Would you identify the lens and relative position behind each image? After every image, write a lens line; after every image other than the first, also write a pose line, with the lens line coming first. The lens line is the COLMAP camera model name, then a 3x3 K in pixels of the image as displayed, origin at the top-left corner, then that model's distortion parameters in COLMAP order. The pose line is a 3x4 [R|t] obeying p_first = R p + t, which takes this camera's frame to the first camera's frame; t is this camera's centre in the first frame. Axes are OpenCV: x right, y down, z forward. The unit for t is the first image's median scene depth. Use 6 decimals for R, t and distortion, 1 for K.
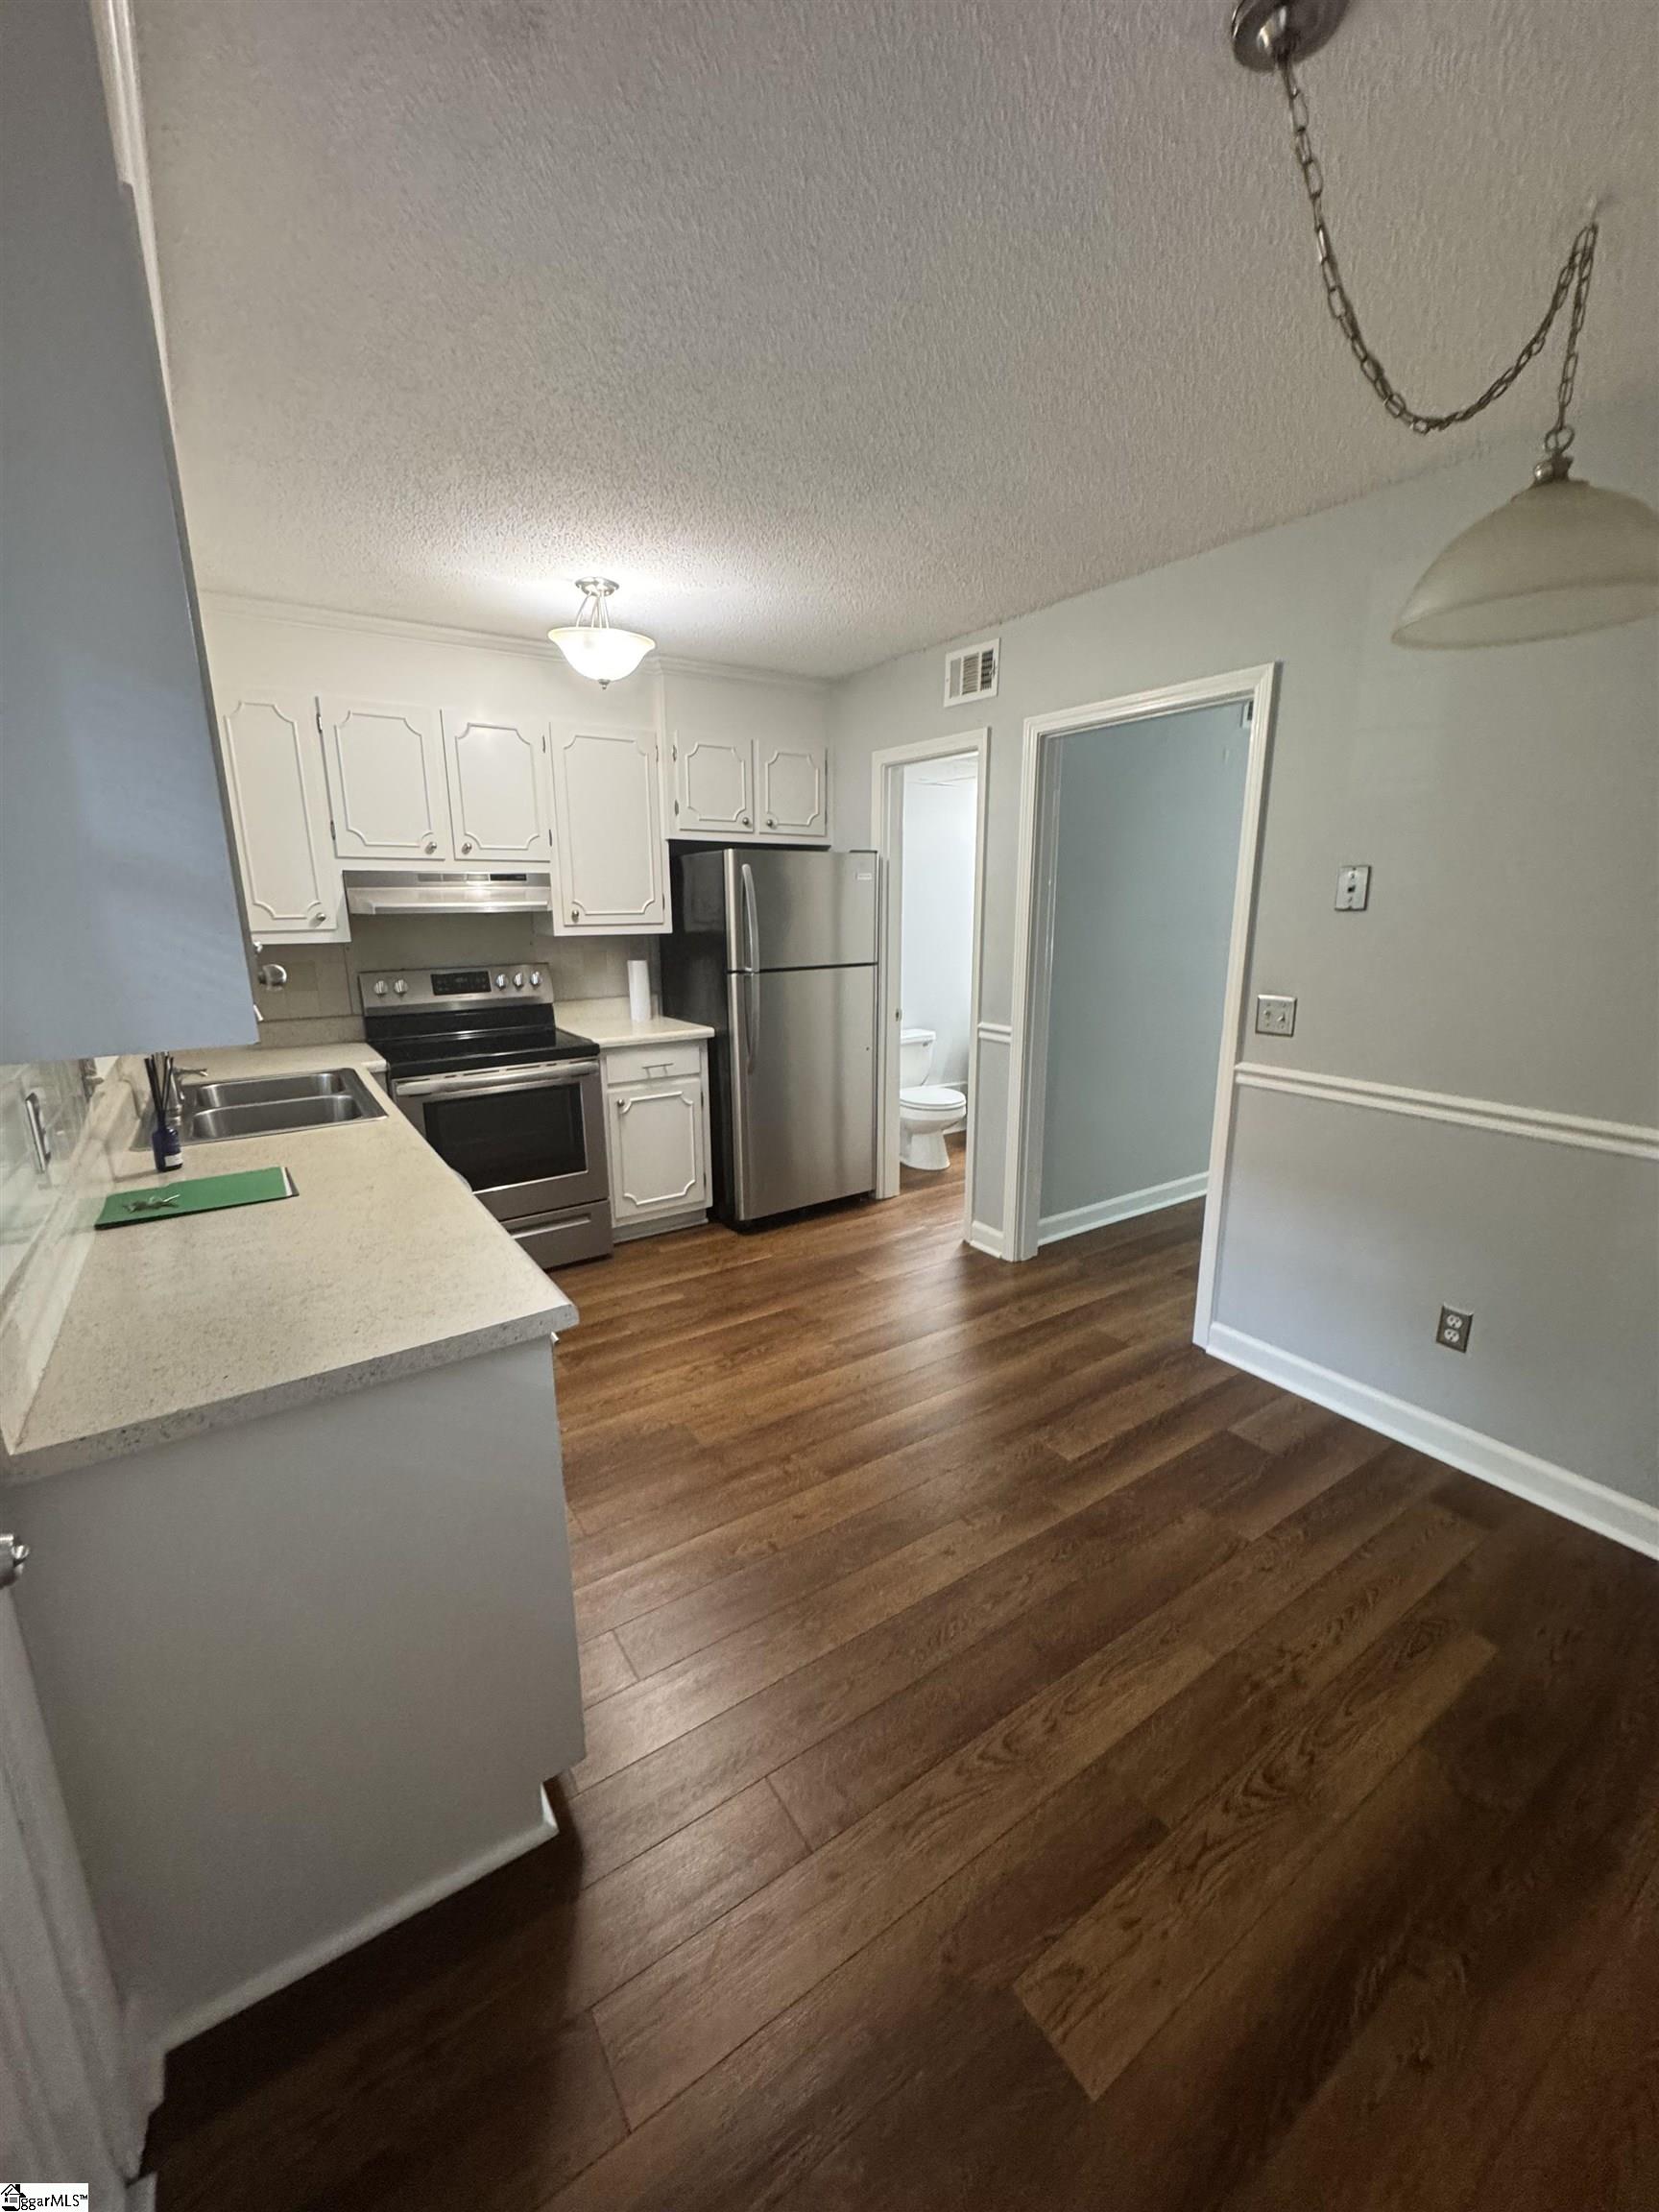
lens RADIAL K [[881.7, 0, 826.0], [0, 881.7, 1096.9], [0, 0, 1]] dist [0.000228, -0.000361]
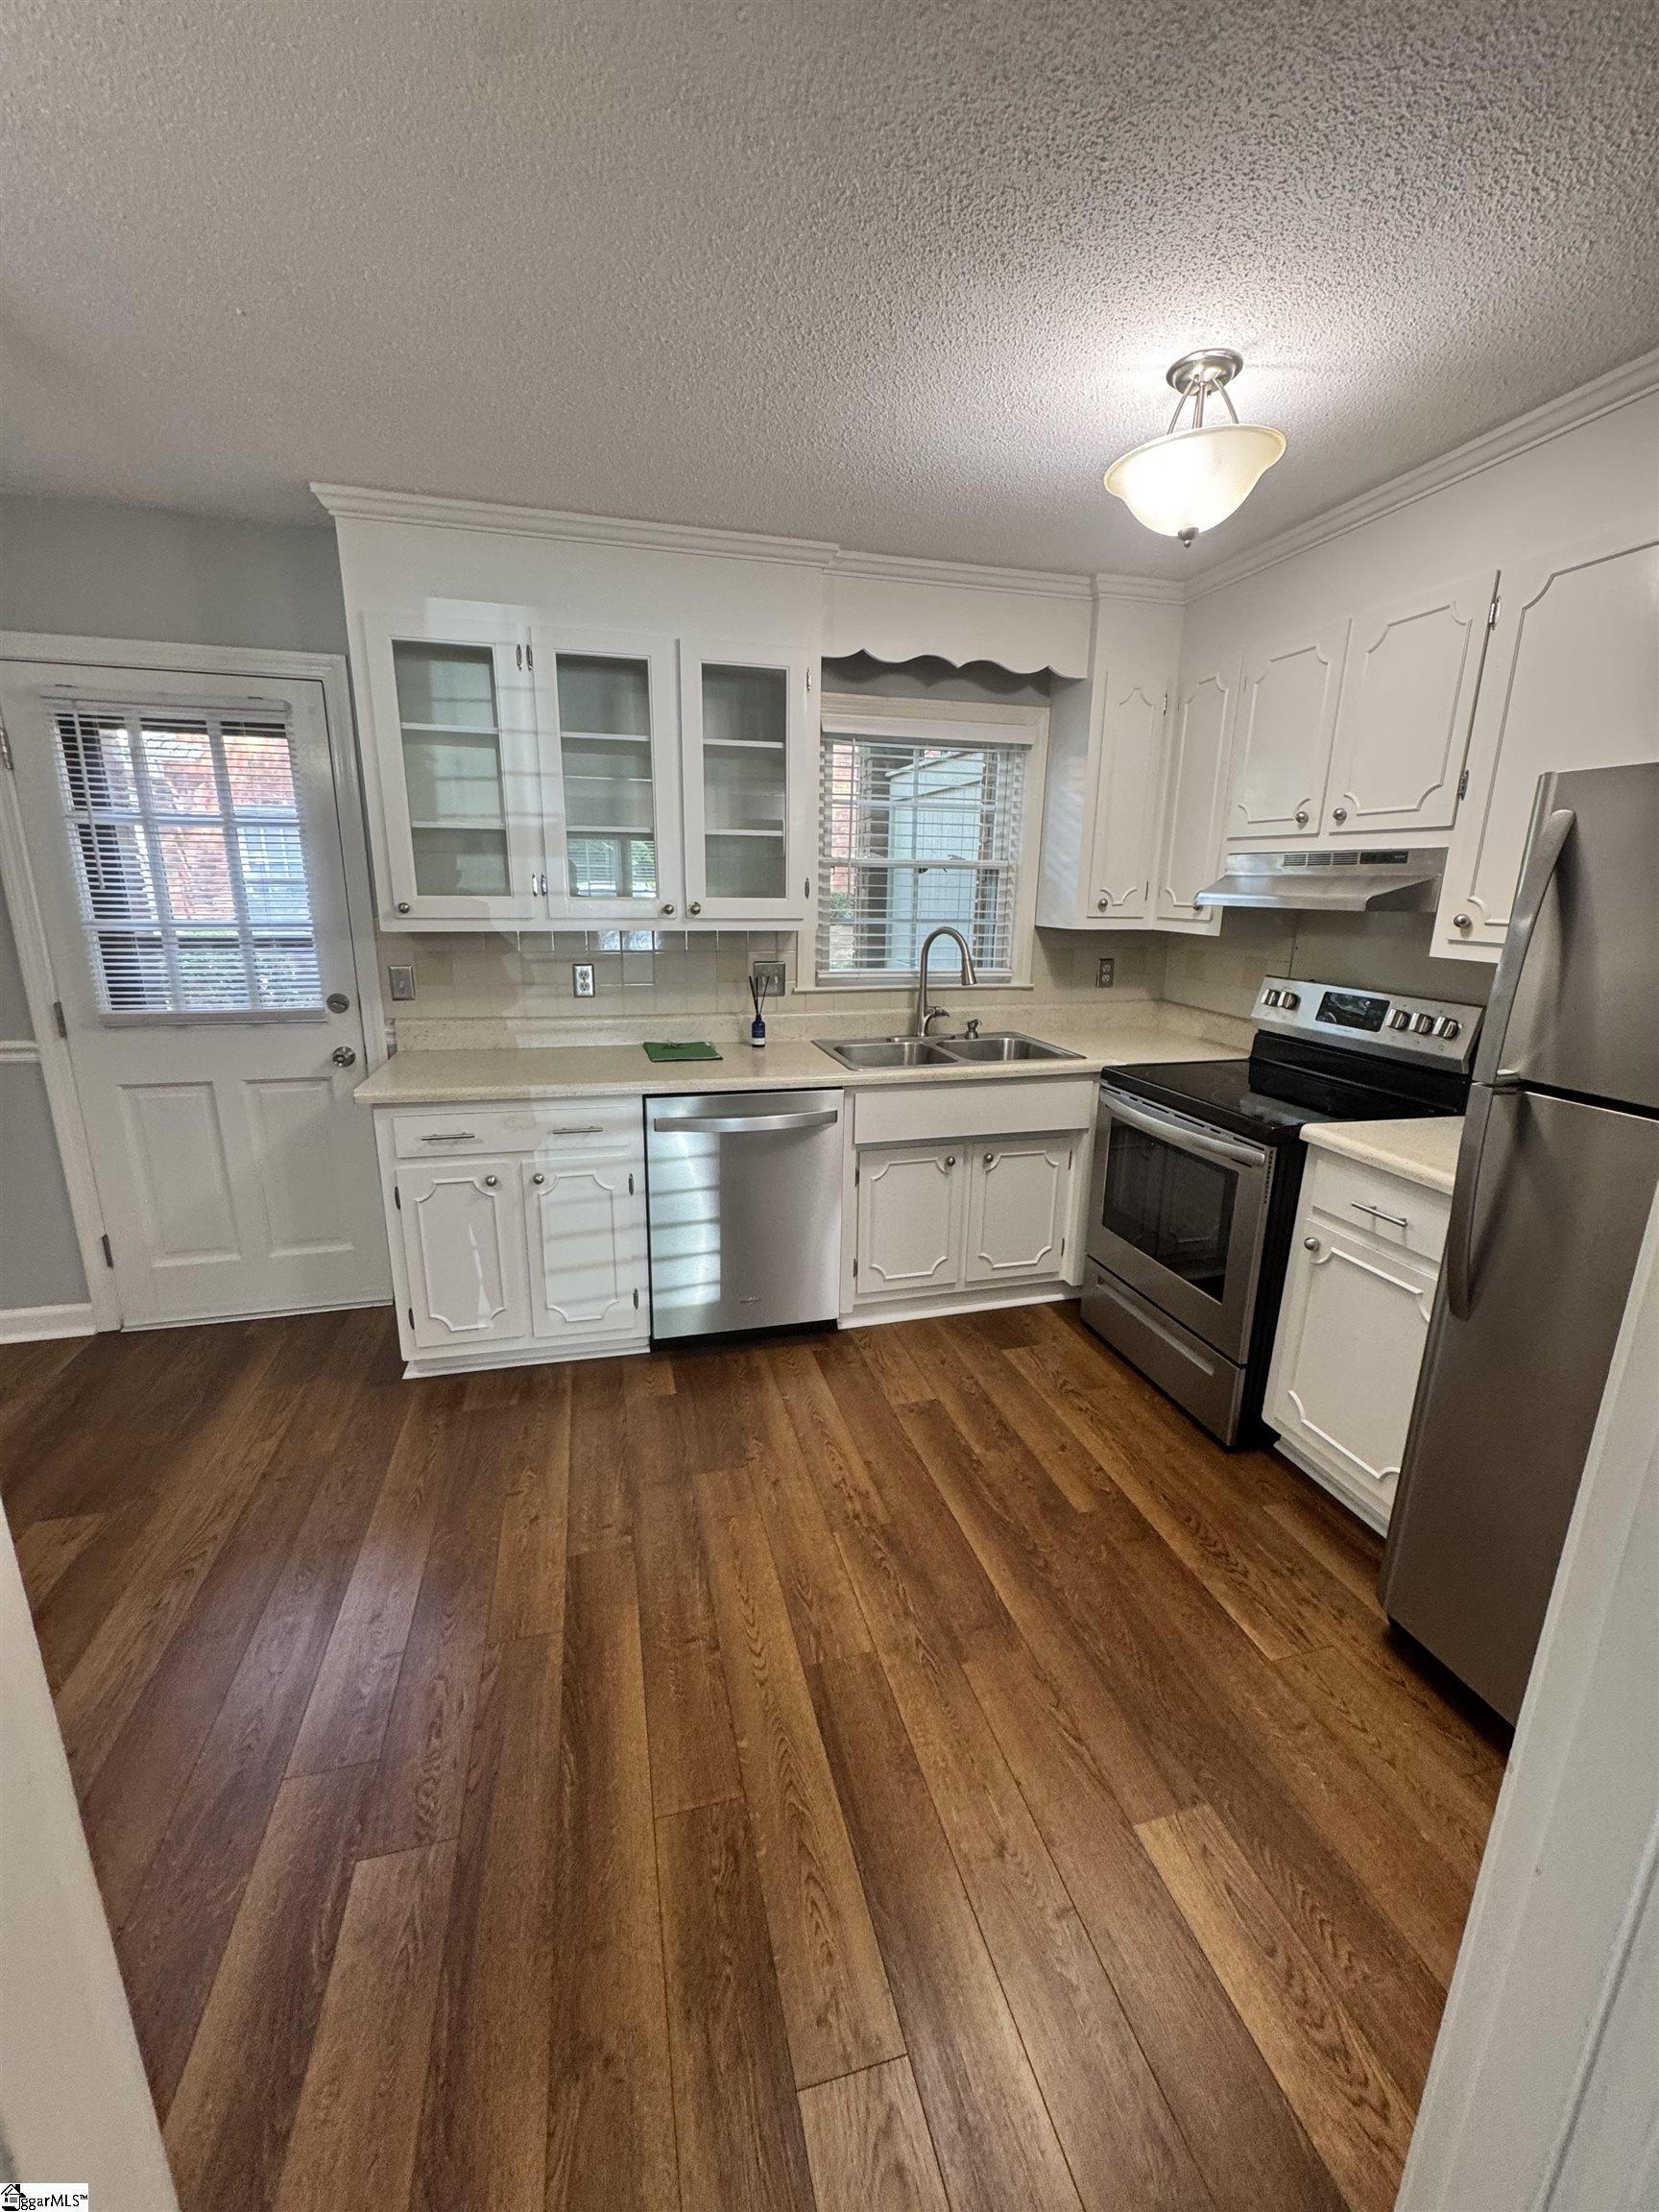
lens RADIAL K [[881.7, 0, 833.4], [0, 881.7, 1106.9], [0, 0, 1]] dist [0.000228, -0.000361]
pose [[-0.319582, 0.236197, -0.917648, 0.430367], [-0.225468, 0.921664, 0.315752, -0.214024], [0.920343, 0.307809, -0.241292, 0.930553]]
